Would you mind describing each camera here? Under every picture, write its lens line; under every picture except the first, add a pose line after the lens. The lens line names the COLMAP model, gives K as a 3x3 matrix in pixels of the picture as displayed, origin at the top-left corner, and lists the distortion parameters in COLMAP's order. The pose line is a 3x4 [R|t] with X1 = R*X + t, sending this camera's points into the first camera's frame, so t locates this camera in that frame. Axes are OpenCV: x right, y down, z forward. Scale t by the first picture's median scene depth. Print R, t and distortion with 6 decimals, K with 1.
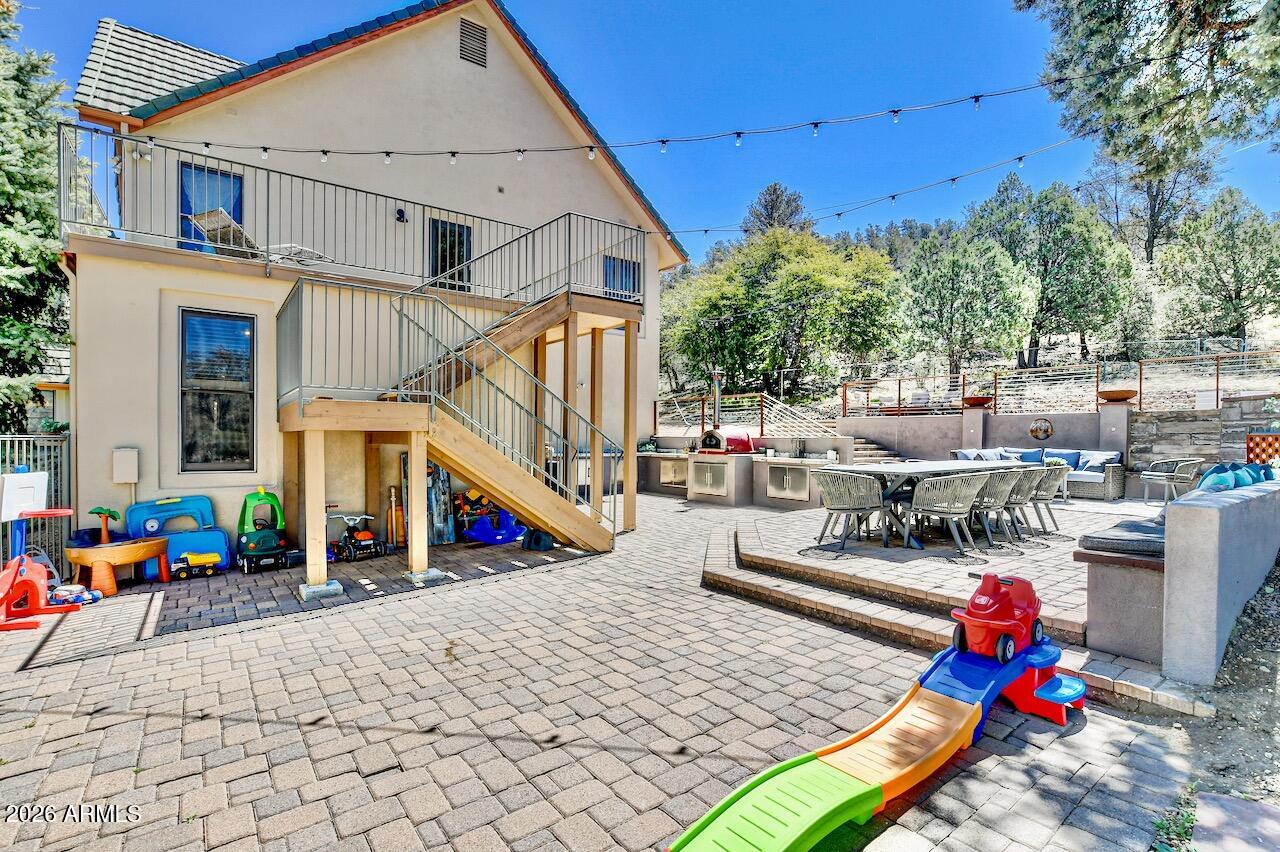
lens RADIAL K [[589.2, 0, 643.9], [0, 589.2, 443.1], [0, 0, 1]] dist [-0.001046, -0.000812]
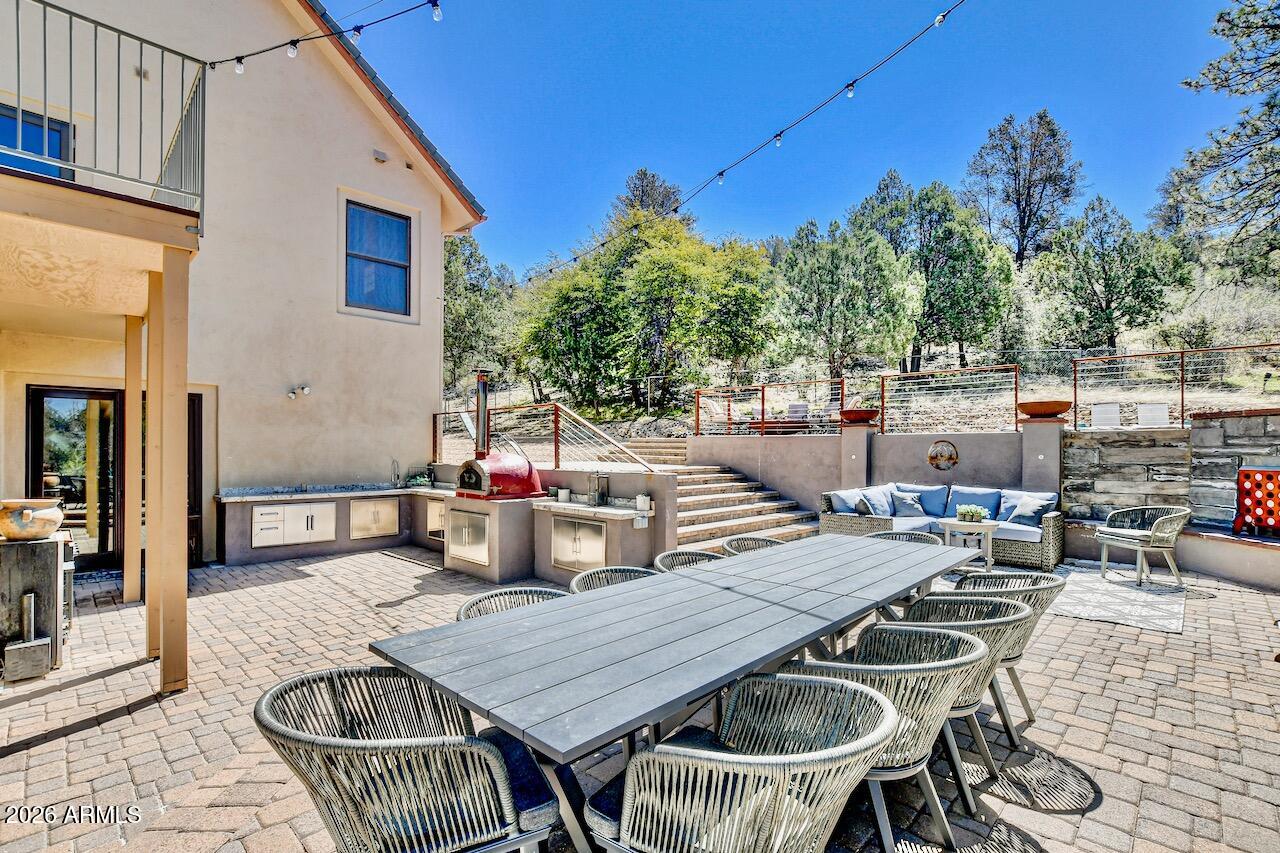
lens RADIAL K [[589.2, 0, 643.9], [0, 589.2, 443.6], [0, 0, 1]] dist [-0.001046, -0.000812]
pose [[0.987115, -0.005101, 0.159929, 0.113819], [0.007824, 0.999835, -0.016400, -0.016386], [-0.159819, 0.017440, 0.986992, 0.198255]]
